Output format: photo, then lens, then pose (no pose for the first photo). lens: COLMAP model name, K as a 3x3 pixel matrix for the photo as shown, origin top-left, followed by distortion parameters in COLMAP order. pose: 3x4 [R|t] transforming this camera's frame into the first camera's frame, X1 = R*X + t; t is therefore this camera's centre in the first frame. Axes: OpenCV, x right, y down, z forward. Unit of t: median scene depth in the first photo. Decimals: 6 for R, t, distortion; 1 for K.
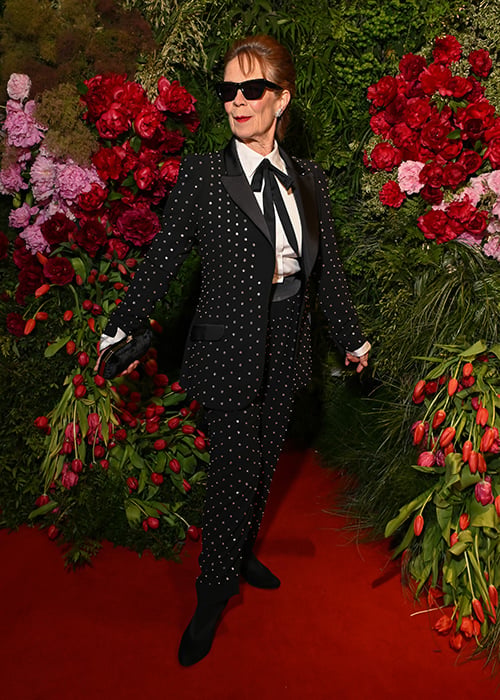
lens RADIAL K [[621.0, 0, 251.0], [0, 621.0, 345.9], [0, 0, 1]] dist [-0.050730, -0.006954]
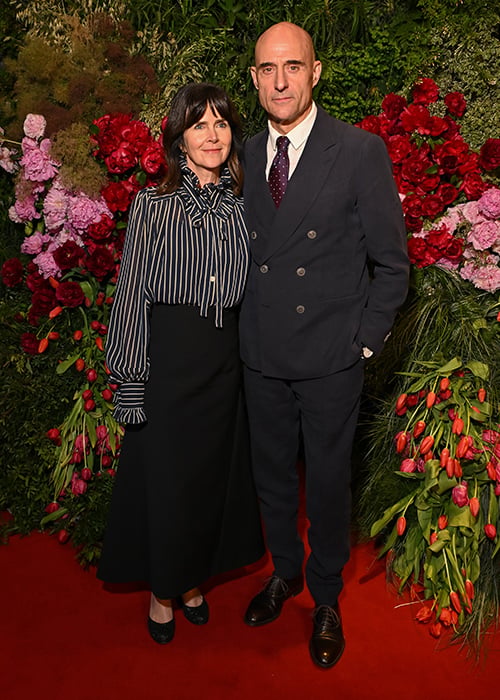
lens RADIAL K [[637.2, 0, 246.6], [0, 637.2, 352.2], [0, 0, 1]] dist [-0.047885, -0.008393]
pose [[0.999885, -0.002901, 0.014865, -0.017415], [0.003137, 0.999868, -0.015919, -0.000731], [-0.014817, 0.015964, 0.999763, -0.115915]]
